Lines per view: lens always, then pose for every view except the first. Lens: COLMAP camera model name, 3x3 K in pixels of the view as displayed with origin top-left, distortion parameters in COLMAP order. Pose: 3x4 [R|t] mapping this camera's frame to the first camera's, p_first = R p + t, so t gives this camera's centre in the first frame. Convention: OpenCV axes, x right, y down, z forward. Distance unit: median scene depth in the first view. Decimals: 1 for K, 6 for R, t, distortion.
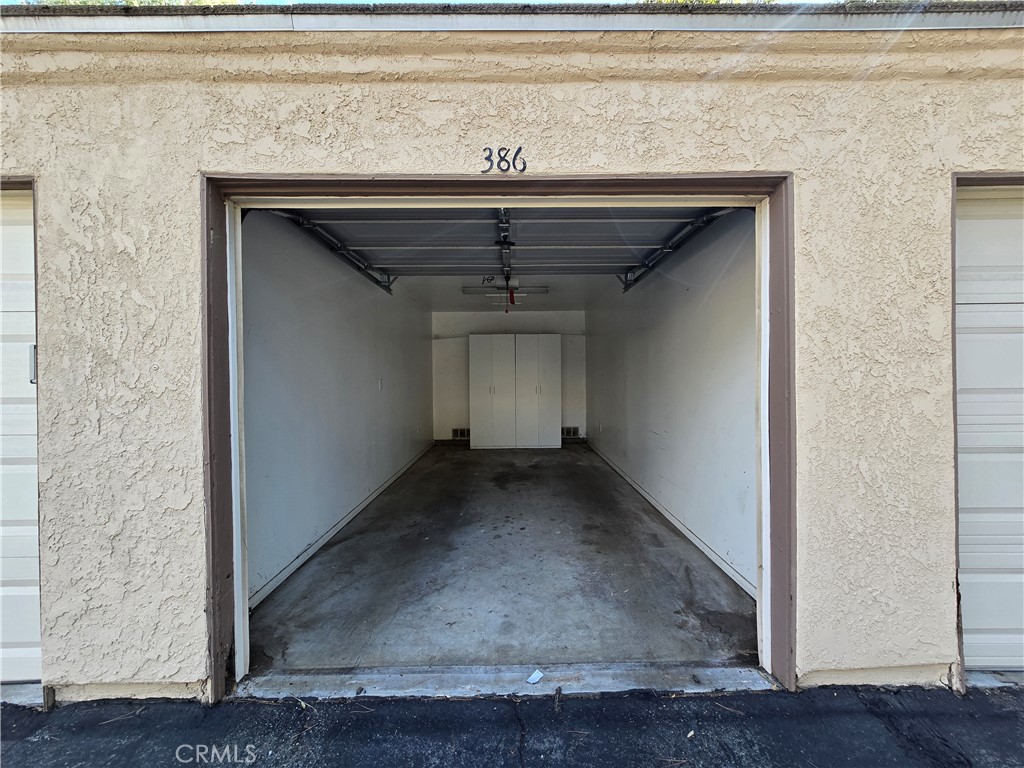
lens RADIAL K [[421.1, 0, 517.8], [0, 421.1, 380.1], [0, 0, 1]] dist [-0.000745, -0.000084]
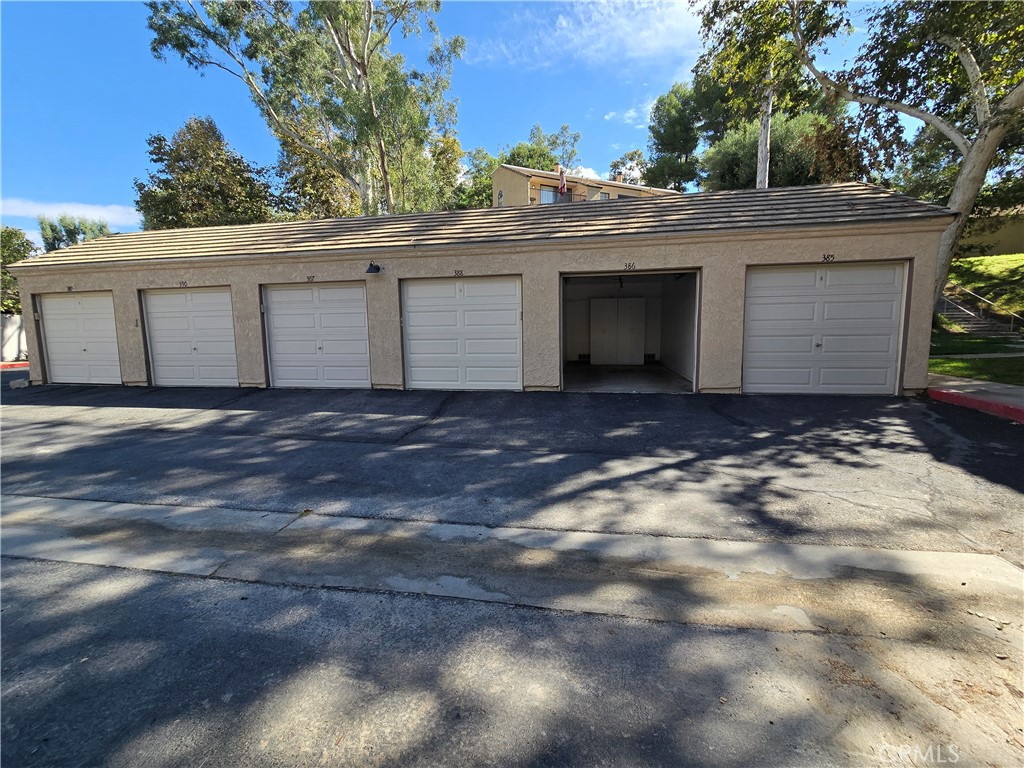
lens RADIAL K [[421.1, 0, 517.8], [0, 421.1, 380.1], [0, 0, 1]] dist [-0.000745, -0.000084]
pose [[0.980677, 0.018136, -0.194794, -0.289973], [0.002935, 0.994217, 0.107345, 0.161452], [0.195614, -0.105843, 0.974952, -3.462776]]
